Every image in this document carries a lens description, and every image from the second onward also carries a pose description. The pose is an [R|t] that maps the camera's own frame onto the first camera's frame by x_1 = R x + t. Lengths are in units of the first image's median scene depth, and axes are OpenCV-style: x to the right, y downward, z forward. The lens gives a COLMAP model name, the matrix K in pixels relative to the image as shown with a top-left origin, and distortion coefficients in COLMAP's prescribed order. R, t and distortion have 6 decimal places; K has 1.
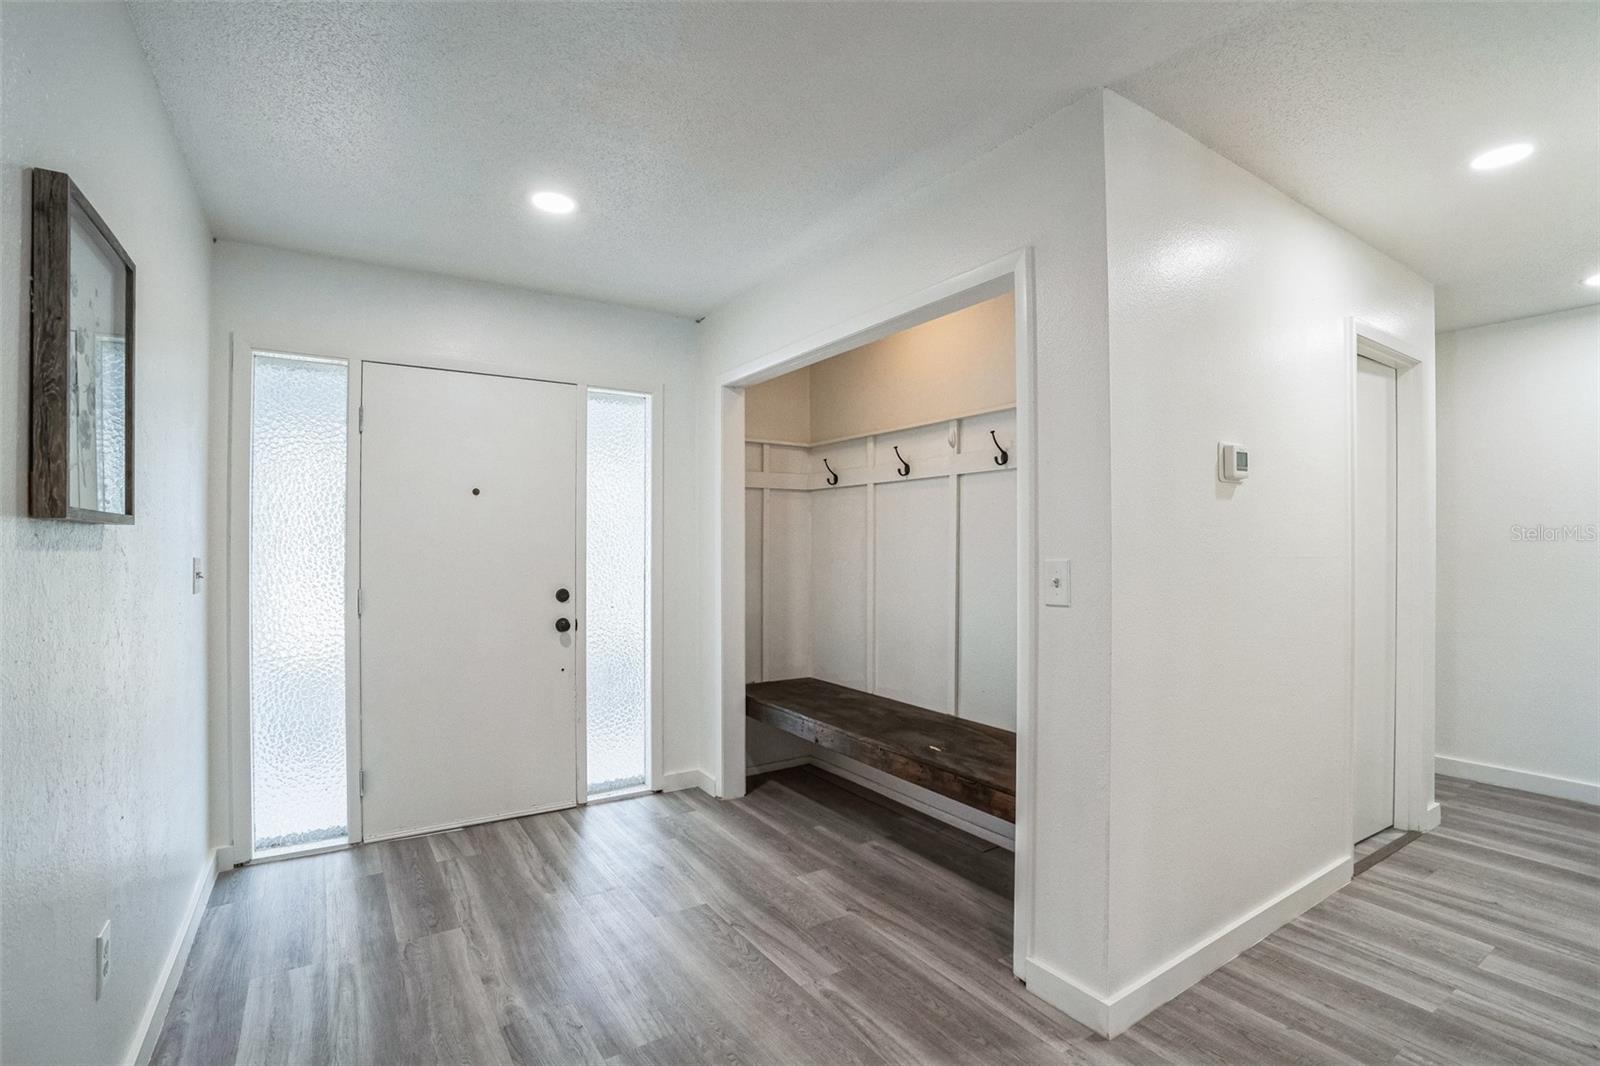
lens RADIAL K [[728.7, 0, 808.1], [0, 728.7, 538.9], [0, 0, 1]] dist [-0.003196, -0.000077]
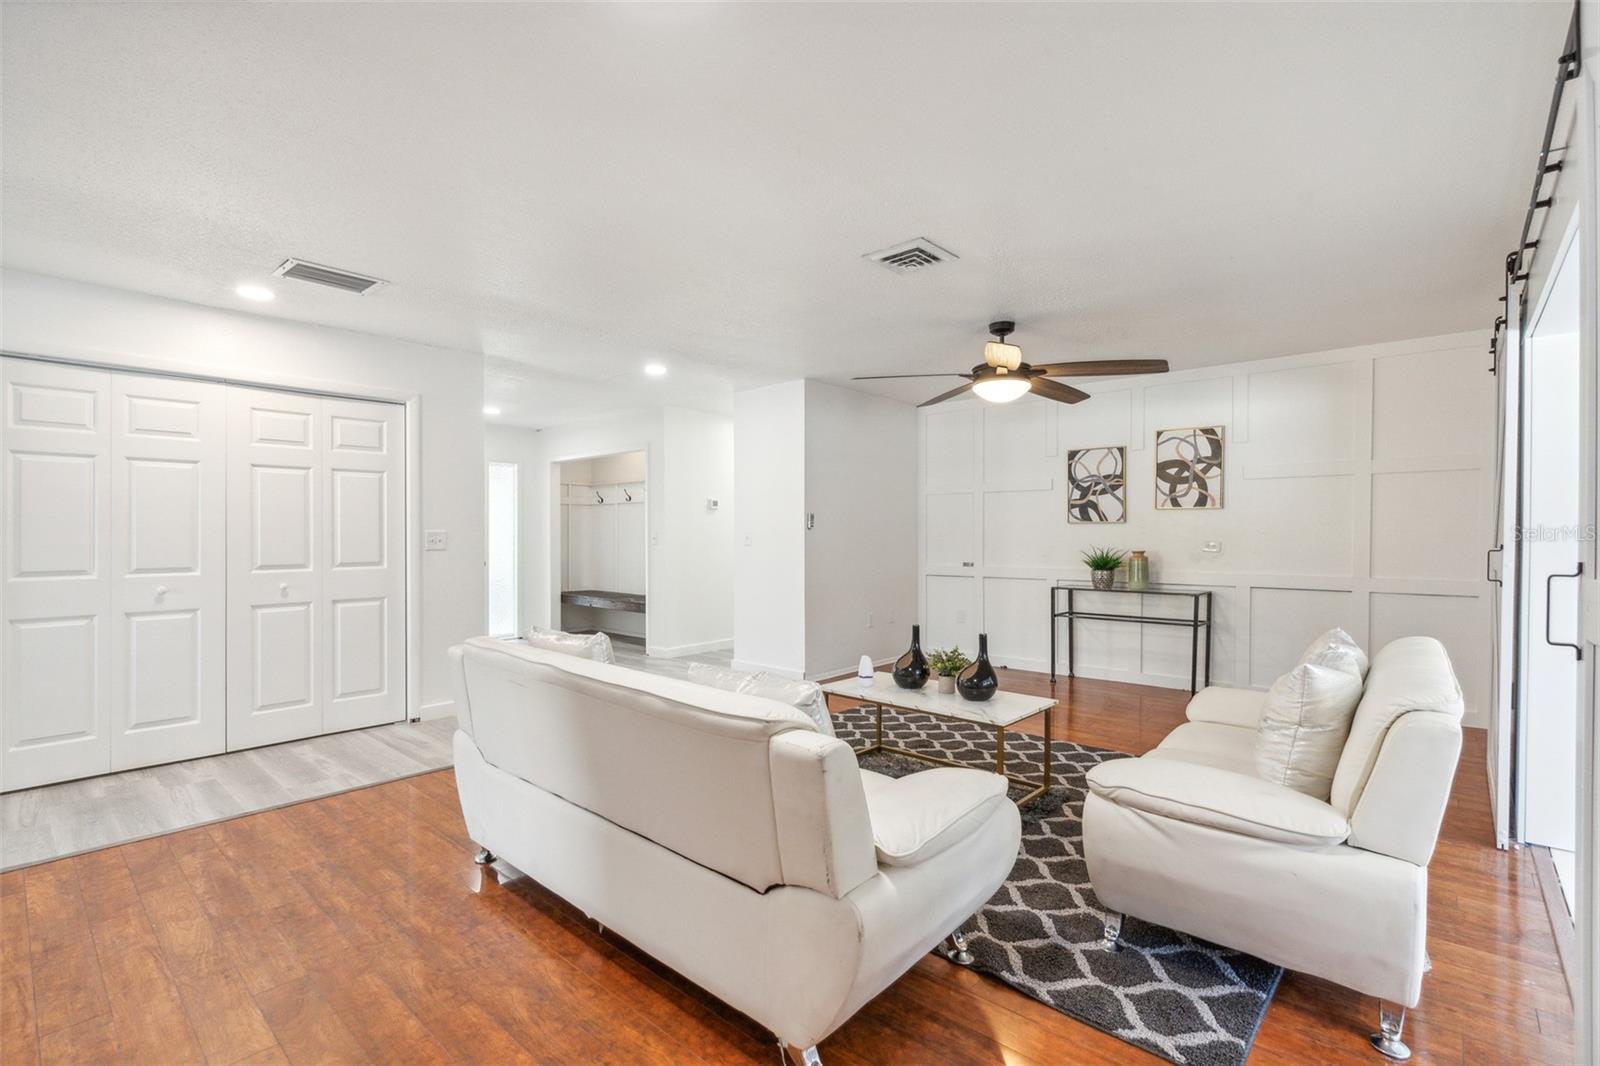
lens RADIAL K [[729.9, 0, 807.8], [0, 729.9, 526.8], [0, 0, 1]] dist [-0.001487, -0.000276]
pose [[0.966322, -0.002159, 0.257326, 0.085092], [0.002347, 0.999997, -0.000426, 0.004235], [-0.257324, 0.001016, 0.966325, -1.616281]]
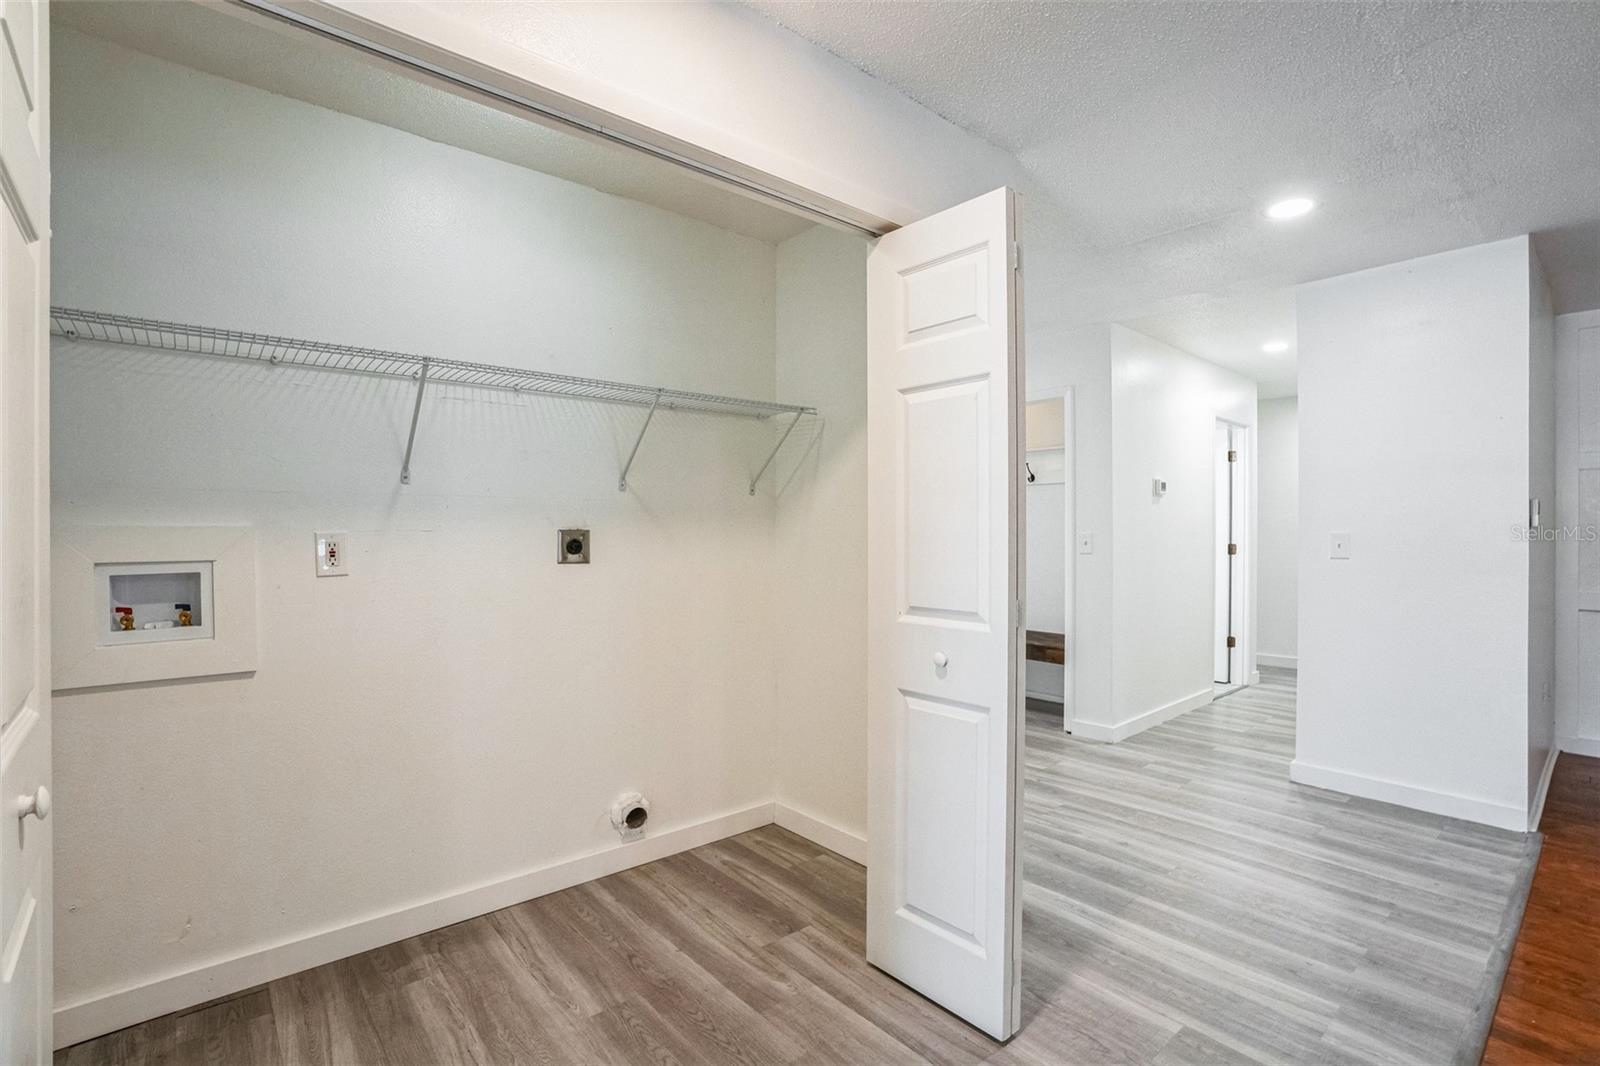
lens RADIAL K [[729.9, 0, 807.8], [0, 729.9, 526.8], [0, 0, 1]] dist [-0.001487, -0.000276]
pose [[0.989640, -0.003586, 0.143527, -0.492377], [0.003325, 0.999992, 0.002059, 0.002733], [-0.143533, -0.001561, 0.989644, -0.641741]]
